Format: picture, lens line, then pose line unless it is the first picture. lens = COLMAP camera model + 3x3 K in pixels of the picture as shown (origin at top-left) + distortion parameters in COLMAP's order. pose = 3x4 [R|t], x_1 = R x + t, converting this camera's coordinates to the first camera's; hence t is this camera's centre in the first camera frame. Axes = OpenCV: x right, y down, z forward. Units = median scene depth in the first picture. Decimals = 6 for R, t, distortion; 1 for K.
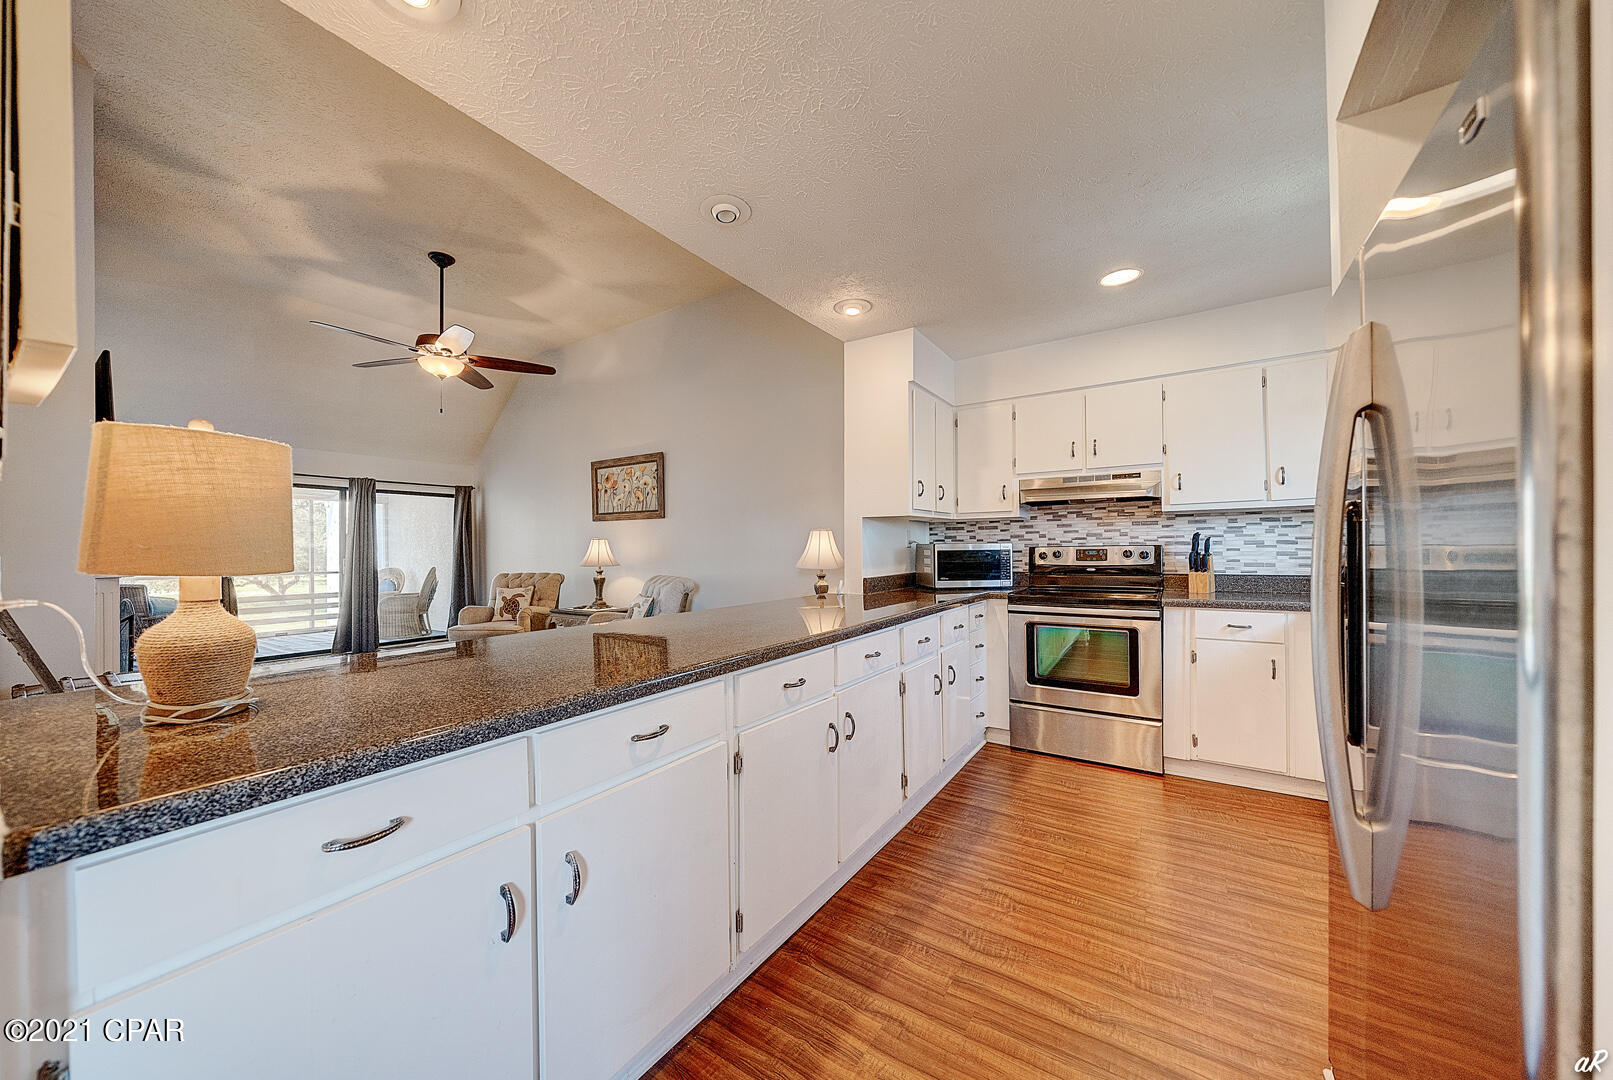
lens RADIAL K [[556.8, 0, 811.3], [0, 556.8, 547.5], [0, 0, 1]] dist [-0.001002, -0.000052]
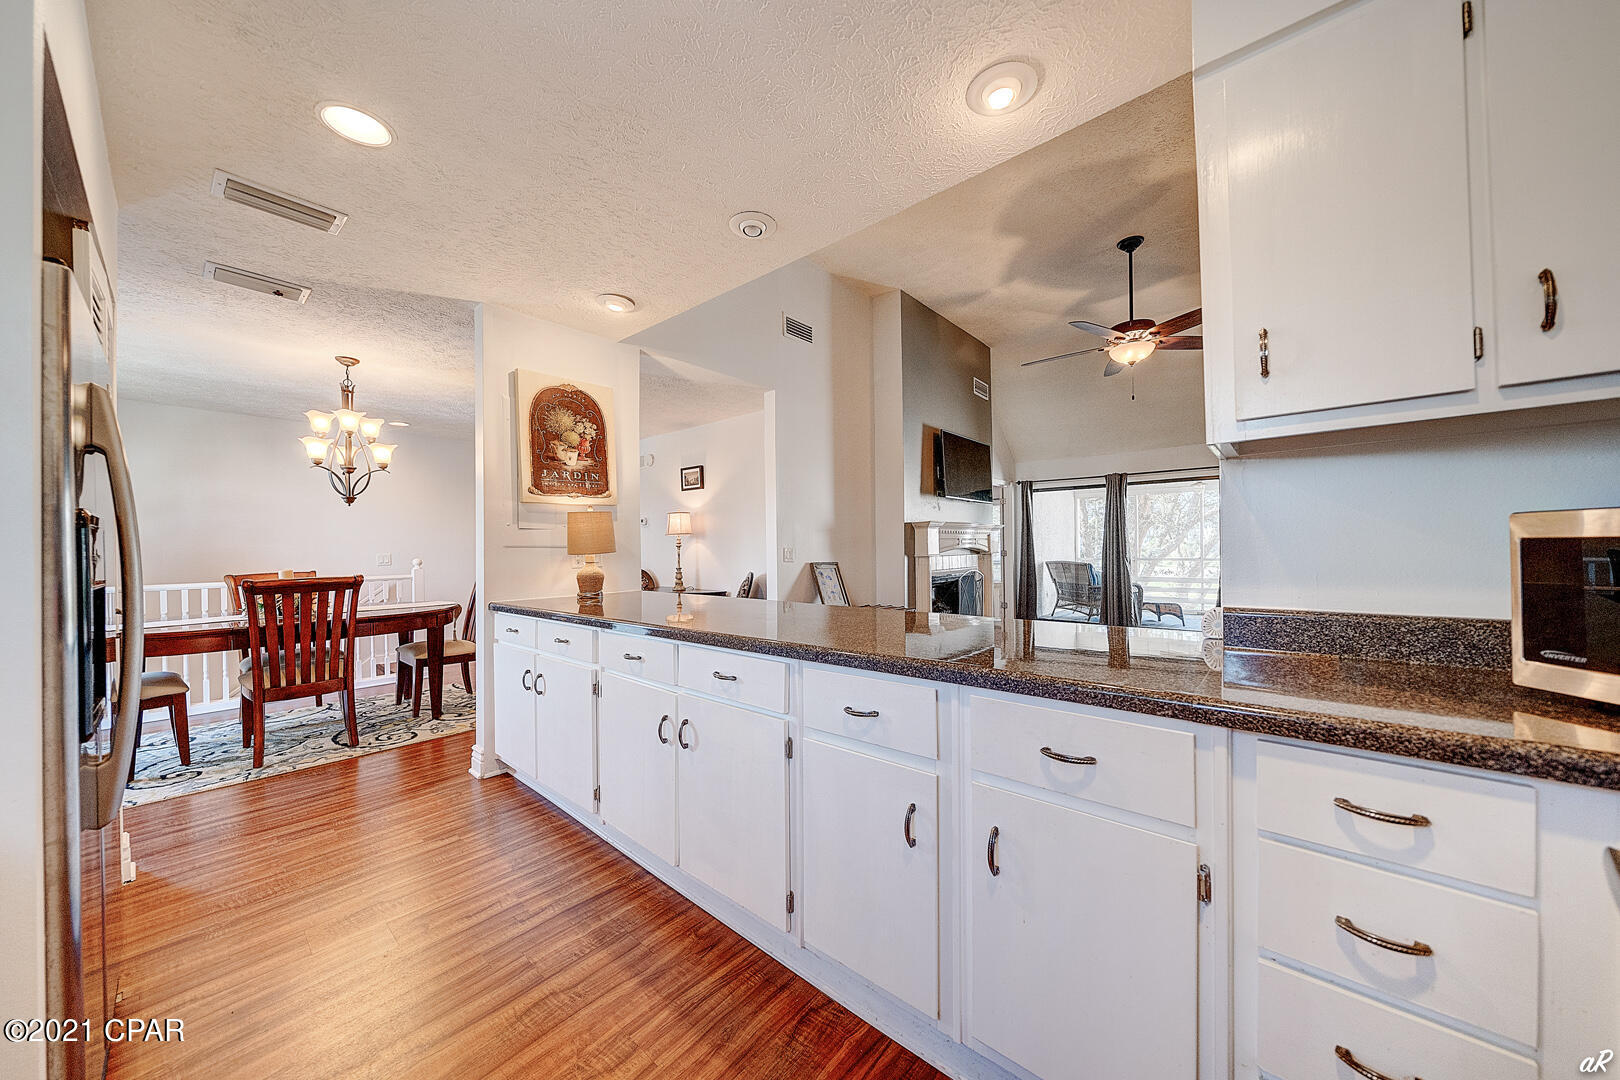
lens RADIAL K [[564.2, 0, 802.5], [0, 564.2, 545.0], [0, 0, 1]] dist [-0.001431, -0.000095]
pose [[-0.142190, 0.007384, -0.989812, 0.501751], [0.017986, 0.999826, 0.004875, 0.000710], [0.989676, -0.017109, -0.142298, 0.685923]]
